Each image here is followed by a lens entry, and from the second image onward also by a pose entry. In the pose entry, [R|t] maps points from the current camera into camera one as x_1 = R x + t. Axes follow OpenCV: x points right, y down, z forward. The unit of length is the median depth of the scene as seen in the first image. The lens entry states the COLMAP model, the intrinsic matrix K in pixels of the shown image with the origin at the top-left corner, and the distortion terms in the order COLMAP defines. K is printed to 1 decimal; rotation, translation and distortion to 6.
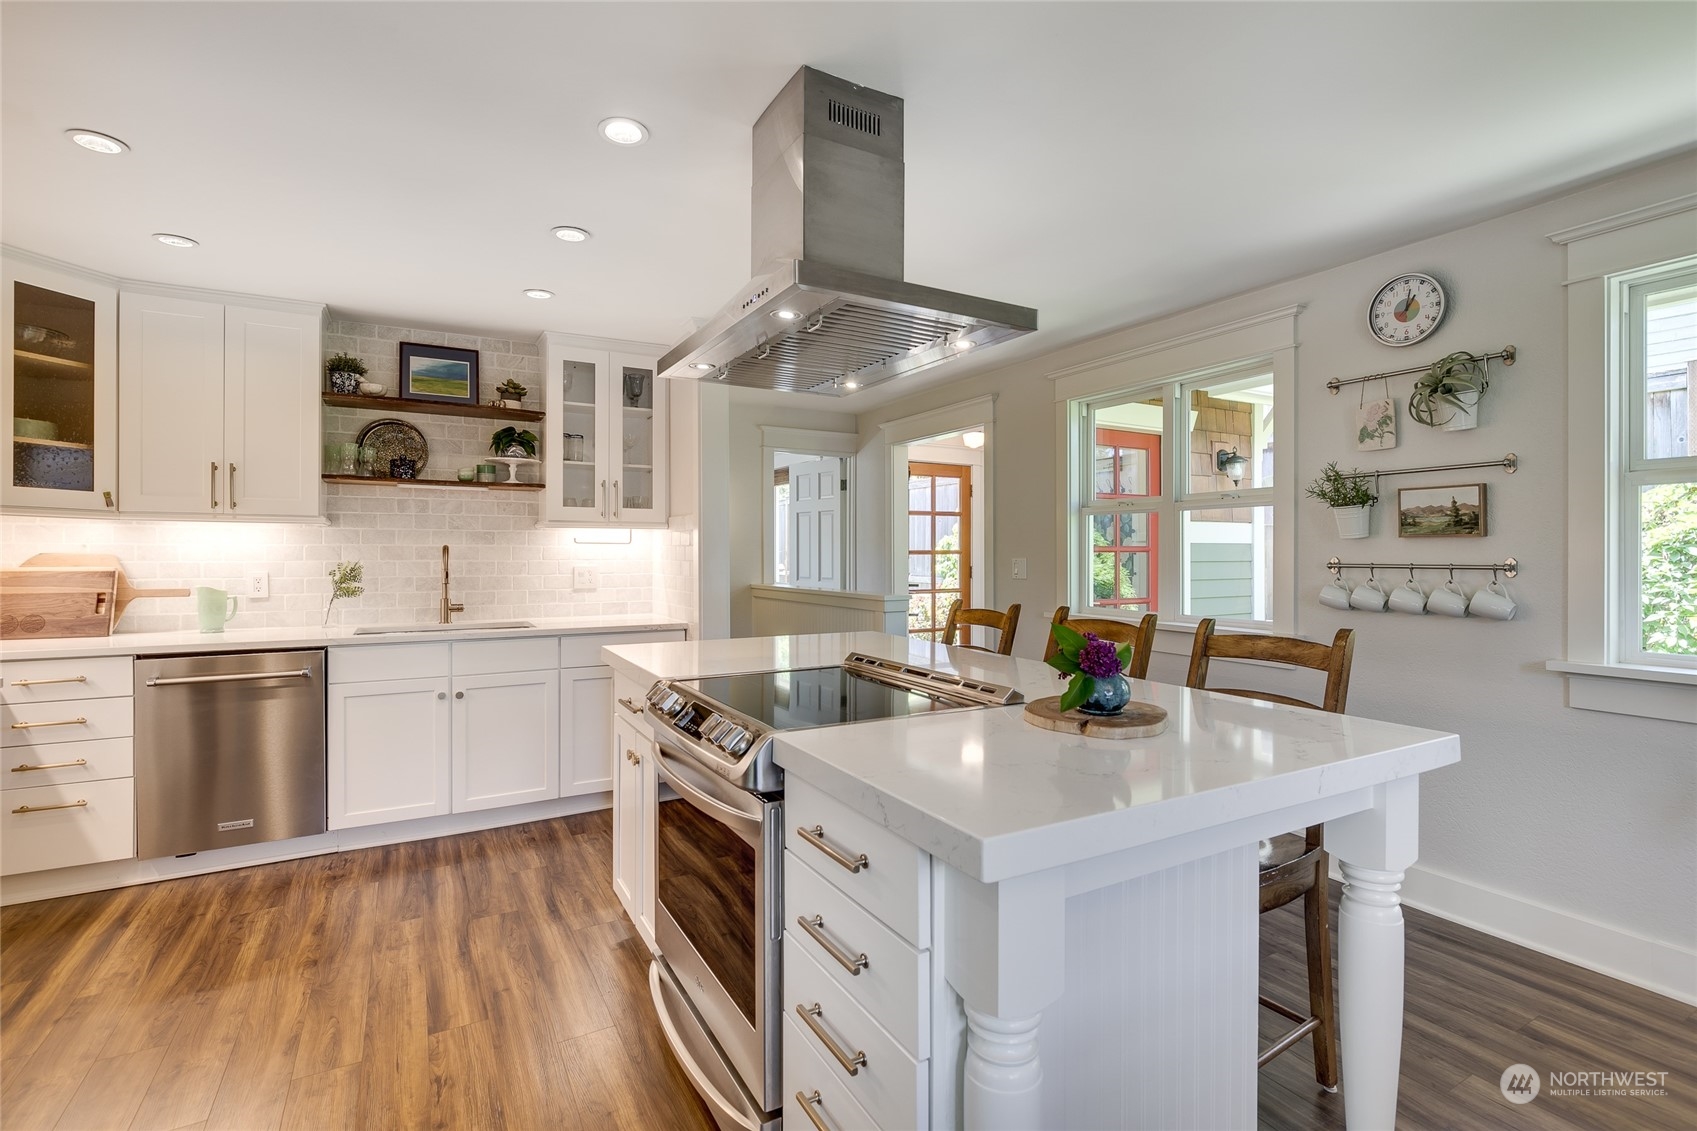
lens RADIAL K [[794.5, 0, 850.2], [0, 794.5, 554.5], [0, 0, 1]] dist [-0.002735, 0.000351]
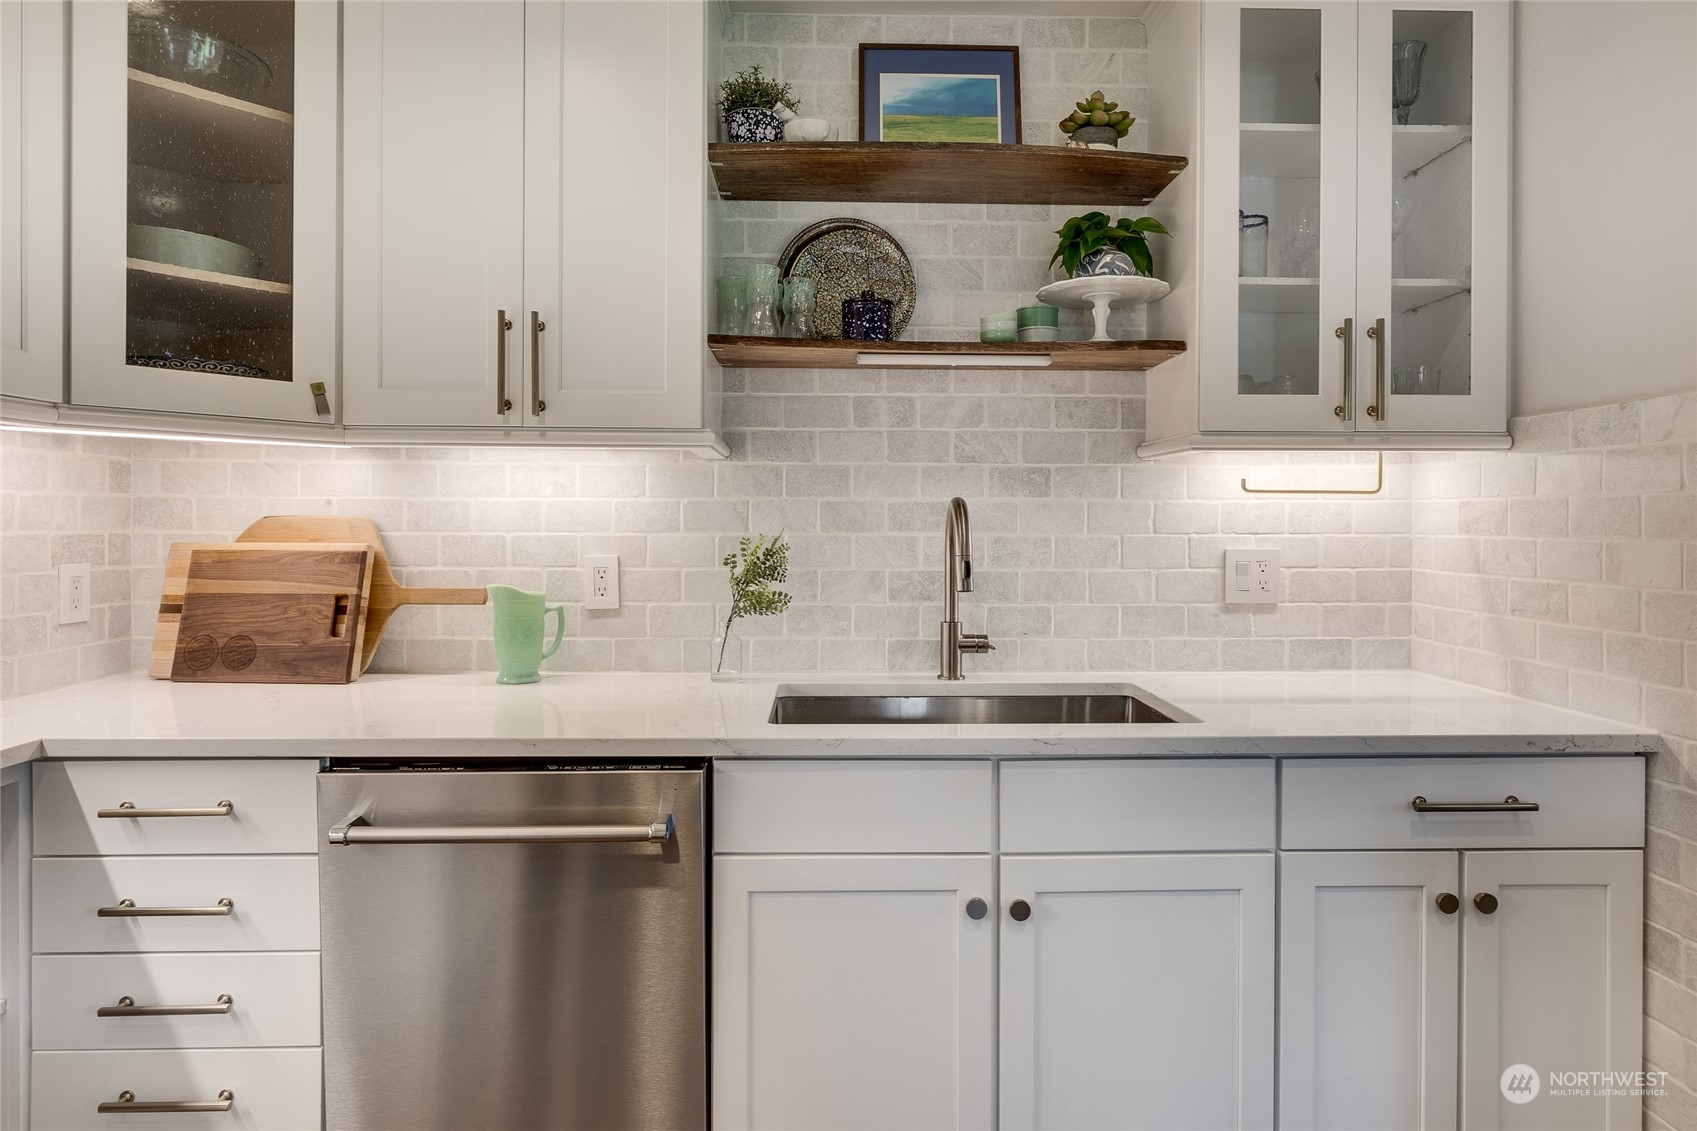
lens RADIAL K [[935.9, 0, 839.0], [0, 935.9, 524.9], [0, 0, 1]] dist [0.003860, -0.000408]
pose [[0.884953, 0.004435, -0.465659, -0.341050], [-0.002480, 0.999985, 0.004810, 0.000416], [0.465674, -0.003102, 0.884951, 0.543425]]
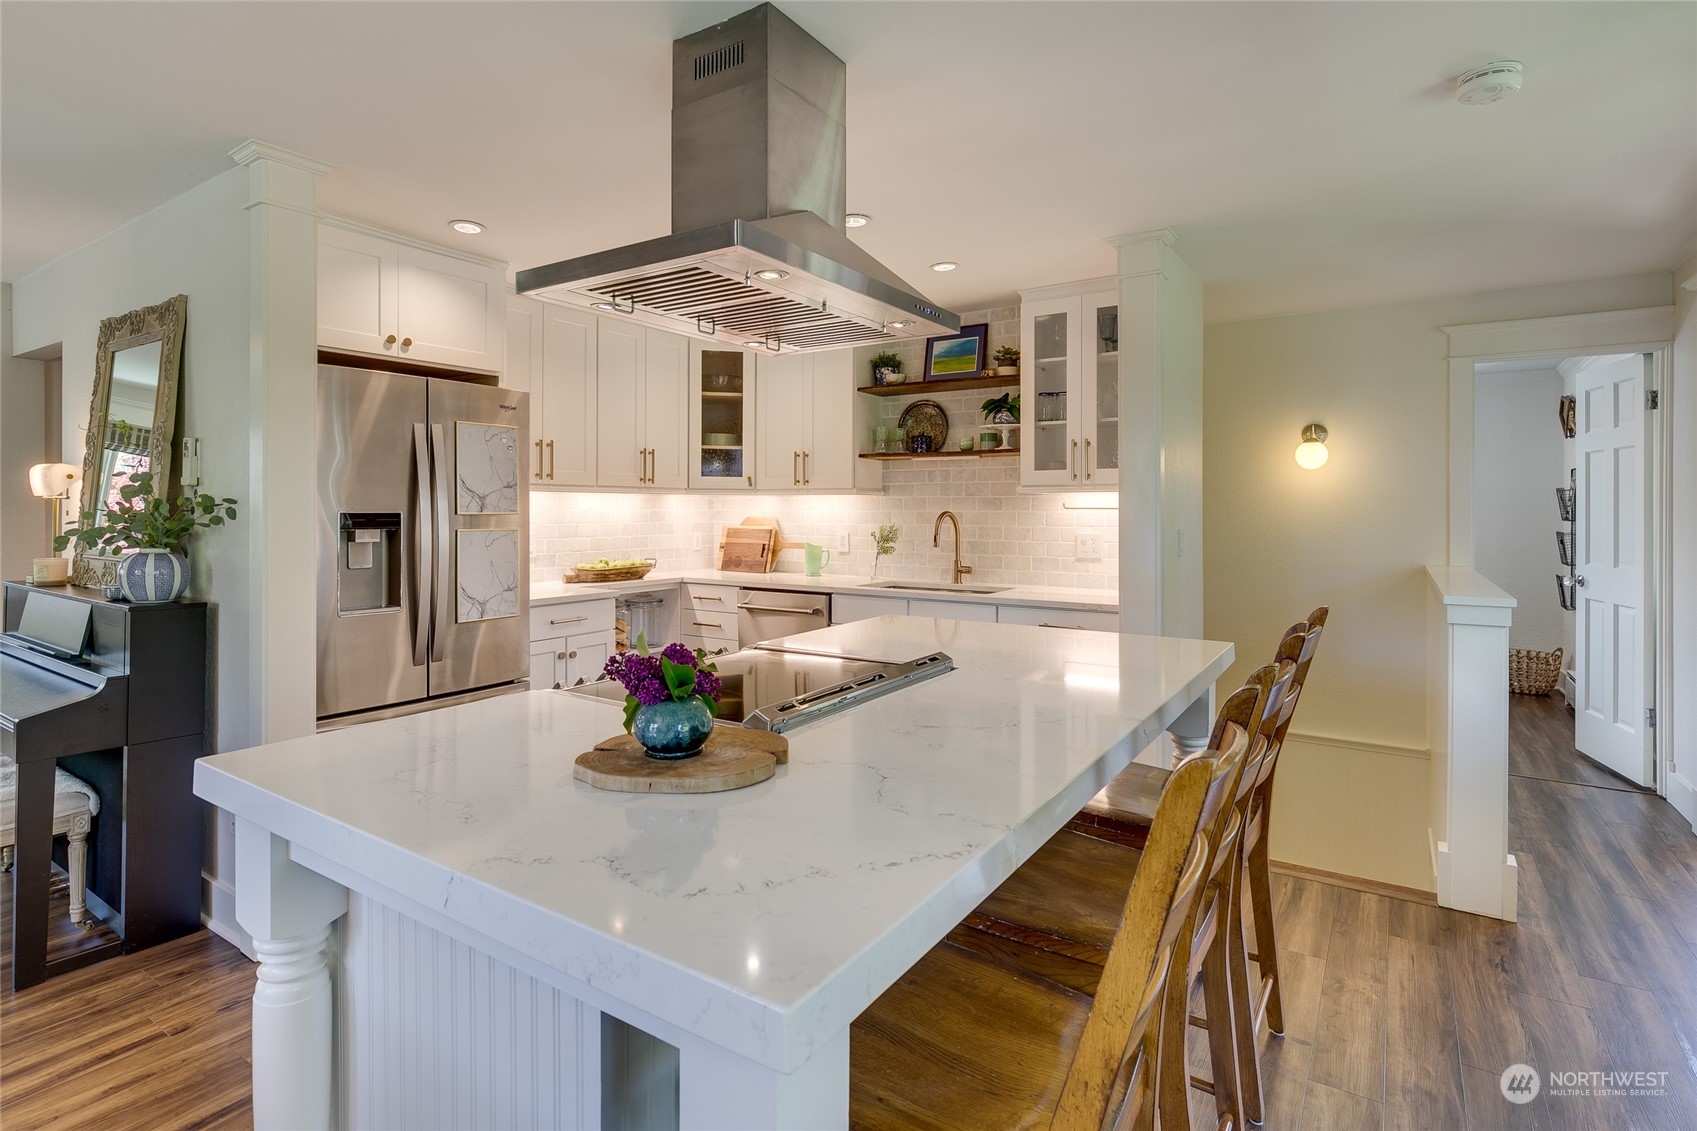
lens RADIAL K [[854.4, 0, 811.5], [0, 854.4, 508.4], [0, 0, 1]] dist [0.003235, 0.000883]
pose [[0.440177, -0.000055, -0.897911, 0.465971], [-0.000962, 0.999999, -0.000533, -0.015244], [0.897910, 0.001099, 0.440177, 0.327033]]
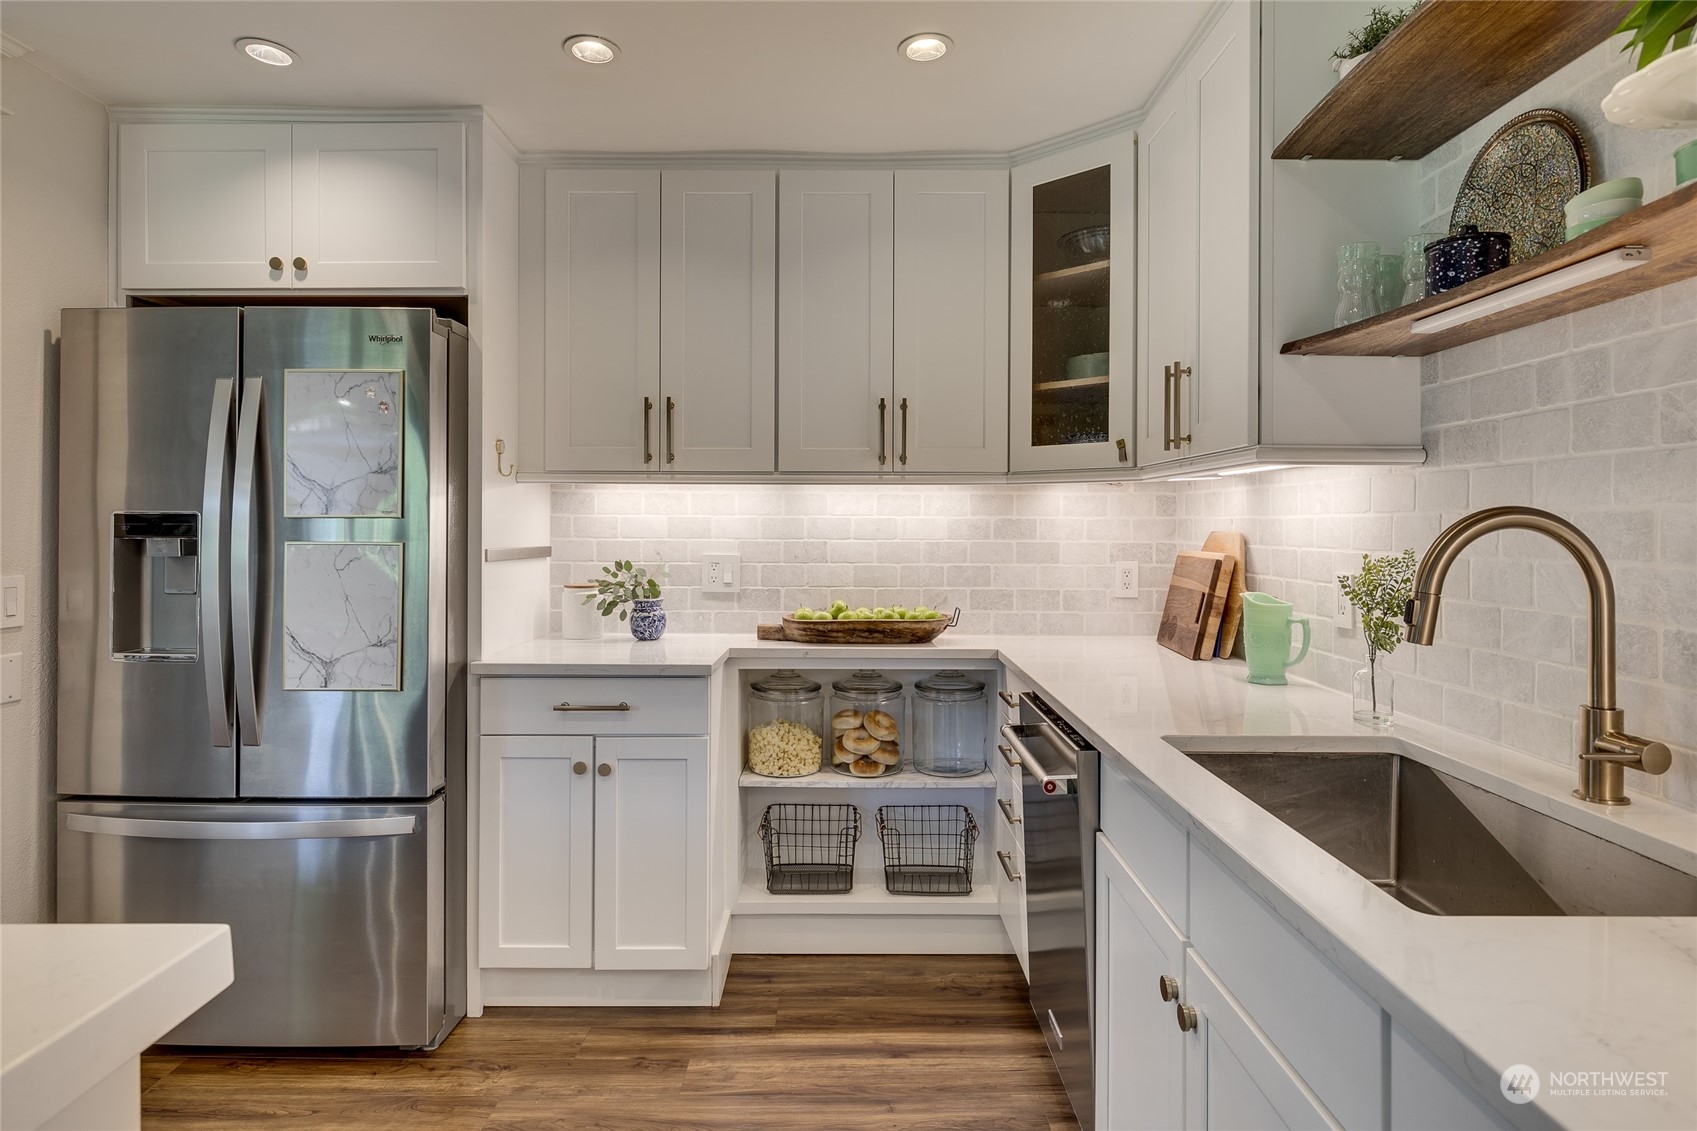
lens RADIAL K [[935.9, 0, 839.6], [0, 935.9, 527.1], [0, 0, 1]] dist [0.003860, -0.000408]
pose [[-0.492455, -0.001134, -0.870337, -0.112618], [-0.002878, 0.999996, 0.000326, -0.004252], [0.870333, 0.002665, -0.492456, 0.977174]]
